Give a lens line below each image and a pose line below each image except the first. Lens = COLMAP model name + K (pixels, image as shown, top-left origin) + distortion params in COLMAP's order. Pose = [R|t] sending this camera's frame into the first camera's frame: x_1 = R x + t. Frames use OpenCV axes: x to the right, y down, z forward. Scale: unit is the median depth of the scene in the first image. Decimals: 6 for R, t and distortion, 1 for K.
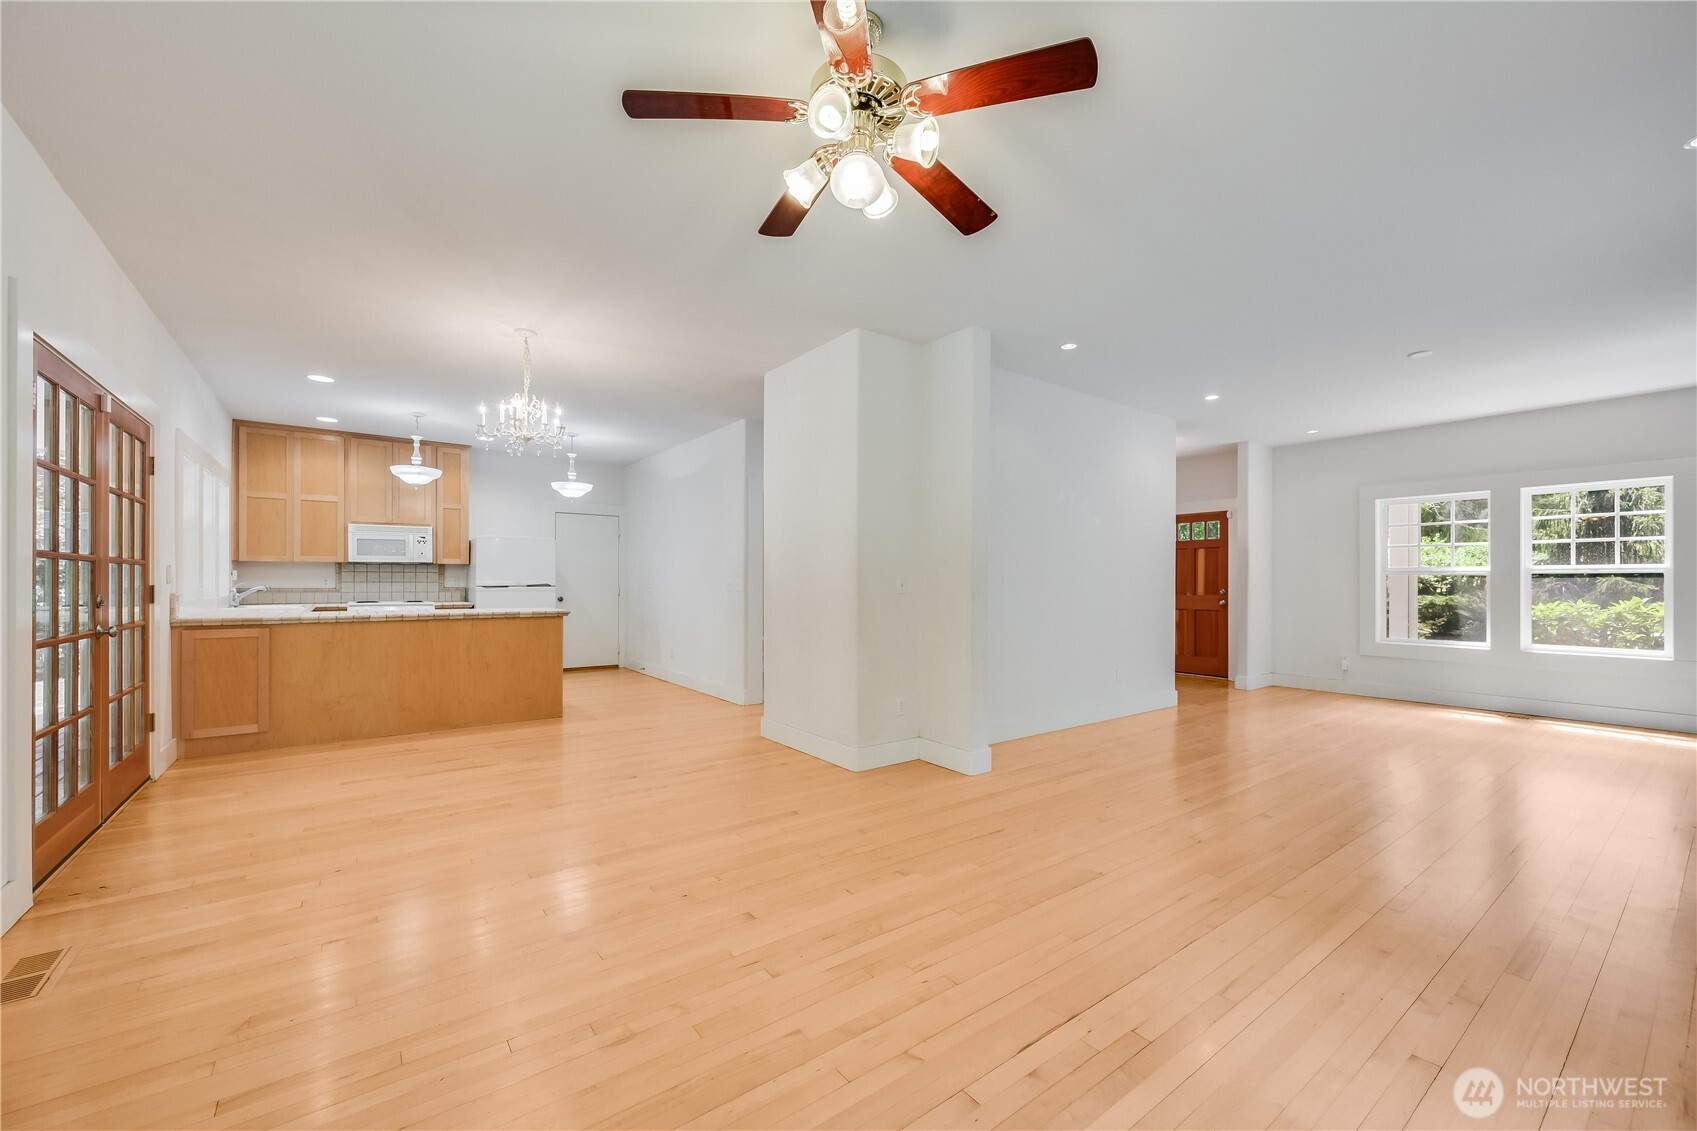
lens RADIAL K [[672.8, 0, 851.2], [0, 672.8, 581.4], [0, 0, 1]] dist [-0.000445, -0.000150]
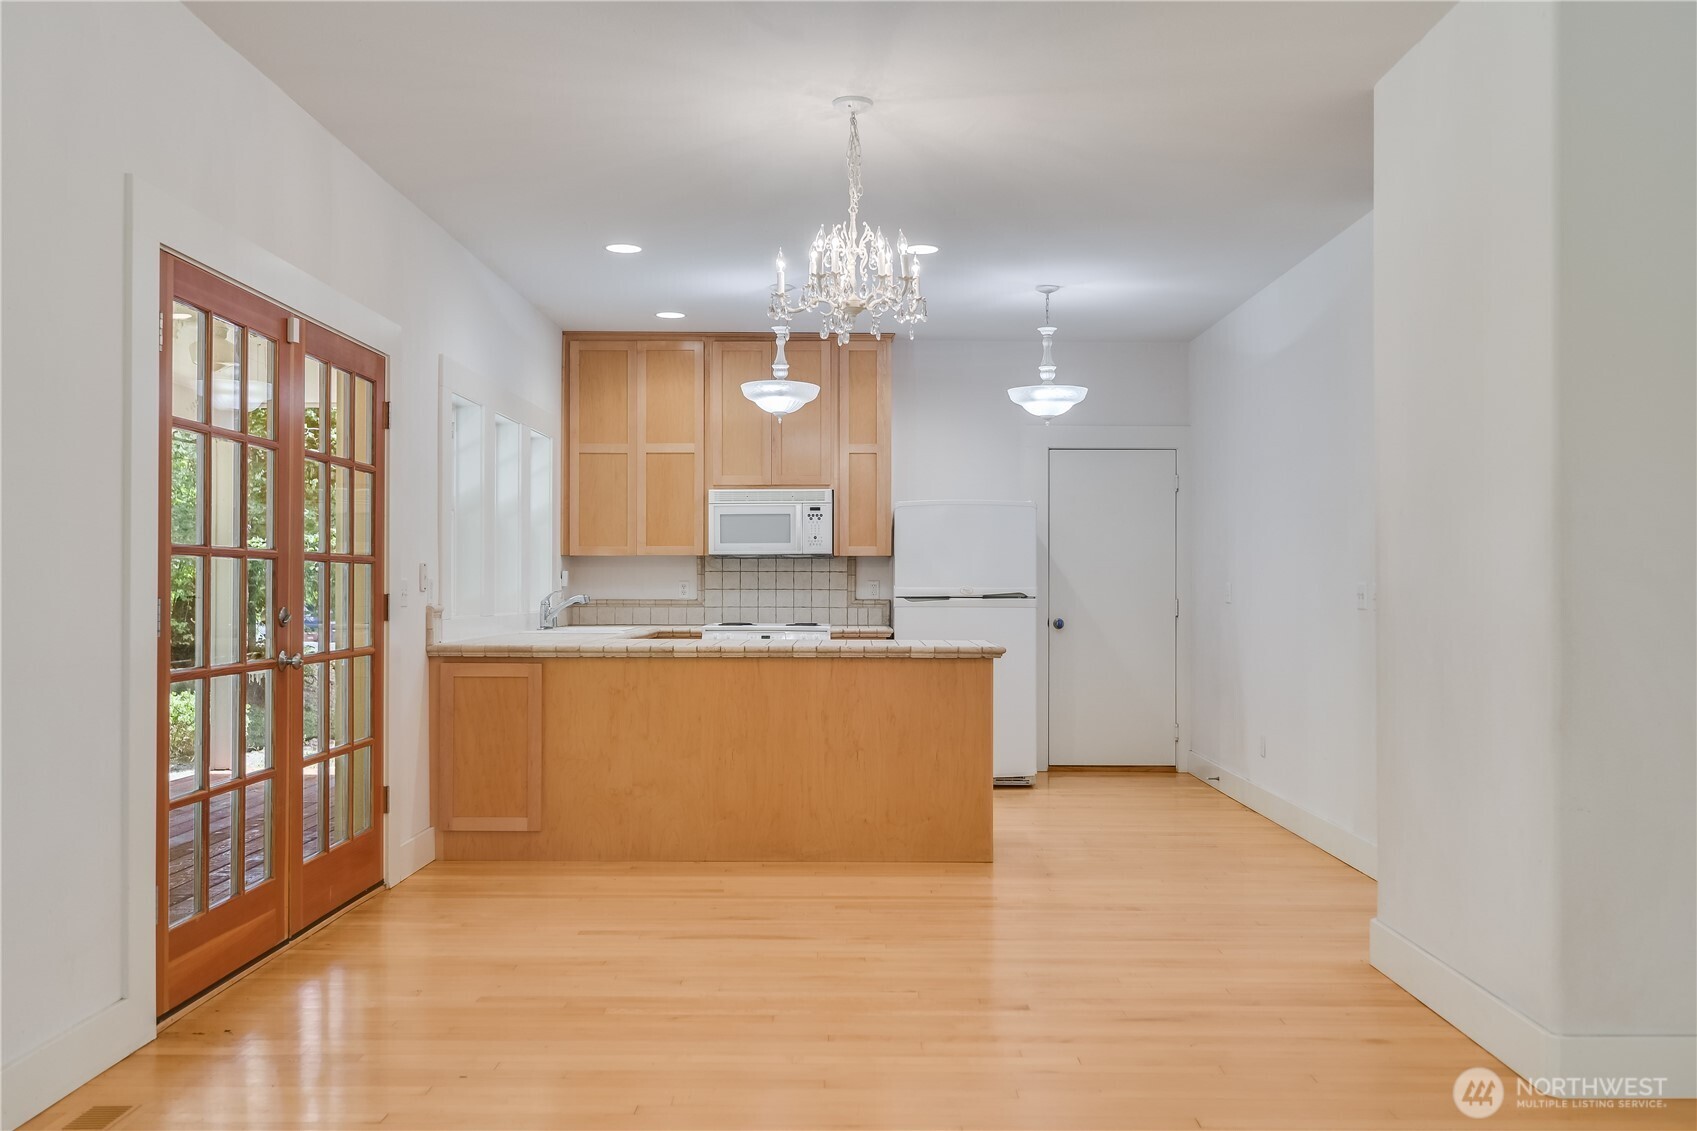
lens RADIAL K [[1452.9, 0, 849.3], [0, 1452.9, 576.0], [0, 0, 1]] dist [0.001943, -0.003500]
pose [[0.798011, -0.005373, -0.602619, 0.121841], [0.000202, 0.999963, -0.008647, 0.000394], [0.602643, 0.006779, 0.797982, 0.078677]]
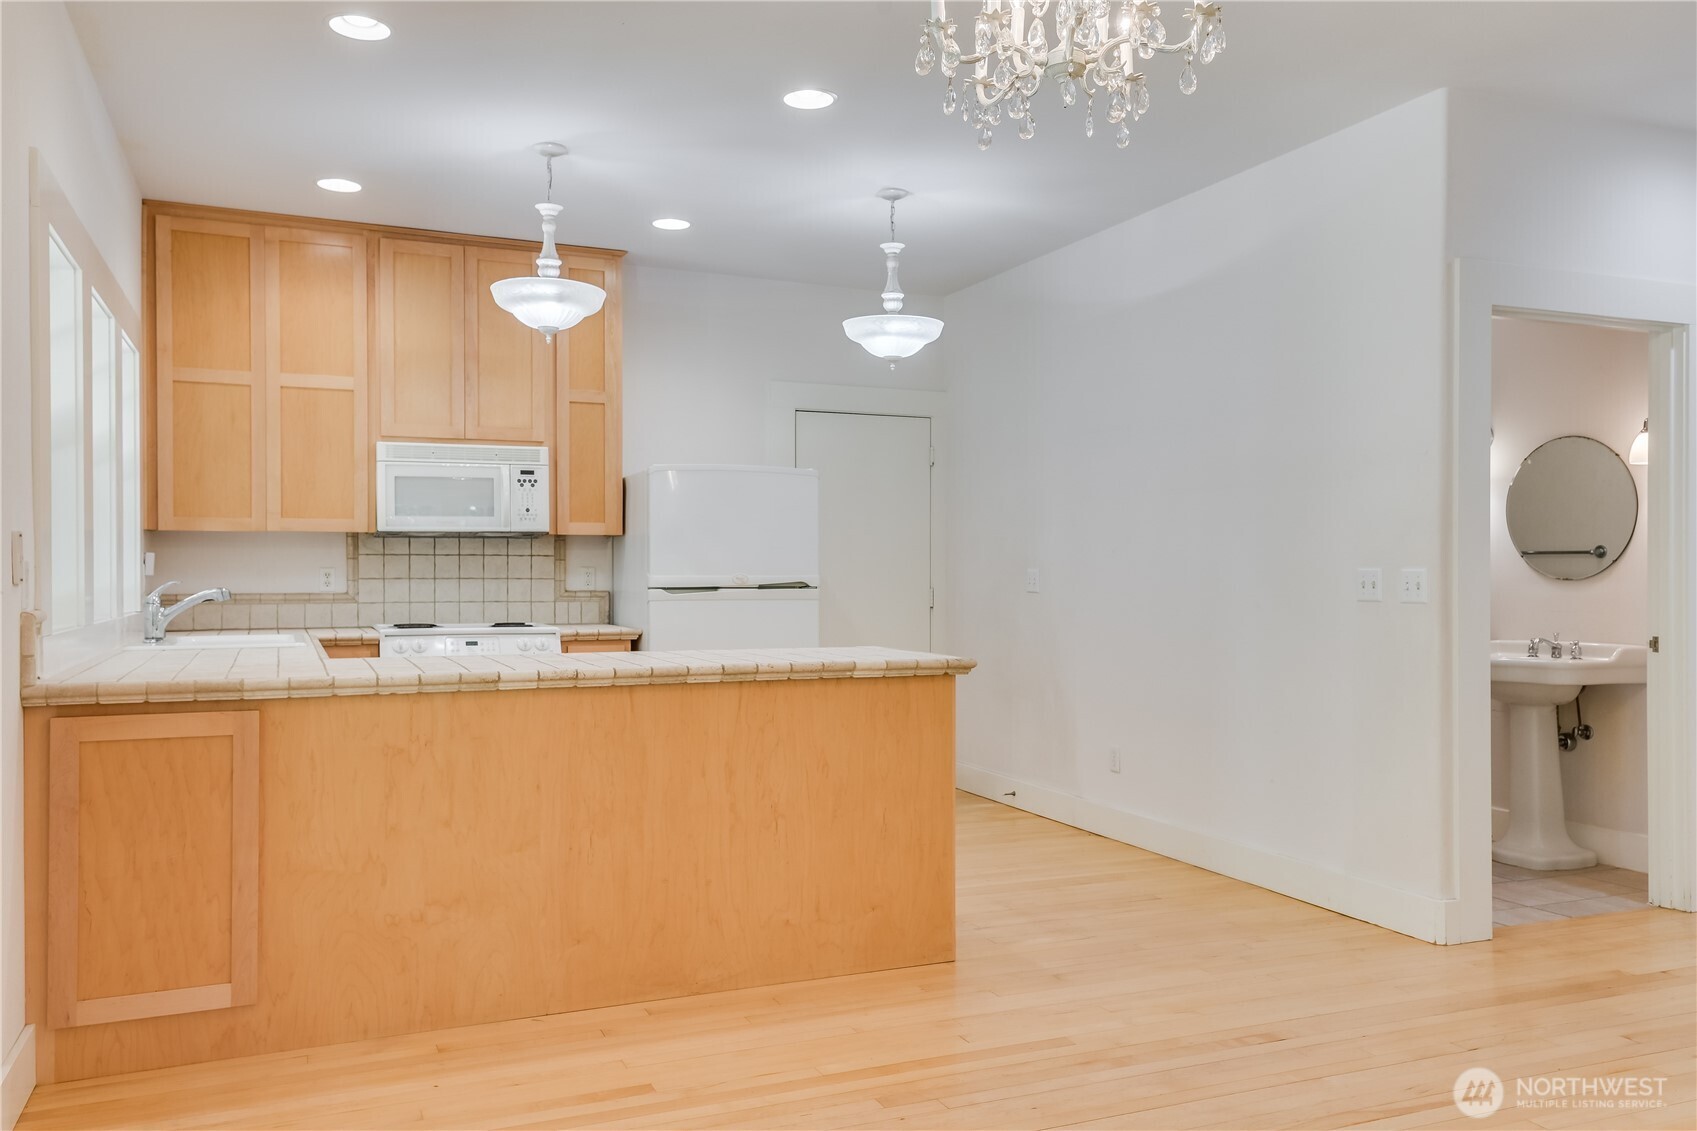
lens RADIAL K [[1314.2, 0, 846.8], [0, 1314.2, 578.3], [0, 0, 1]] dist [0.028446, 0.007605]
pose [[0.971692, -0.002536, -0.236236, -0.298516], [0.003222, 0.999992, 0.002518, -0.000533], [0.236228, -0.003208, 0.971692, 0.296576]]
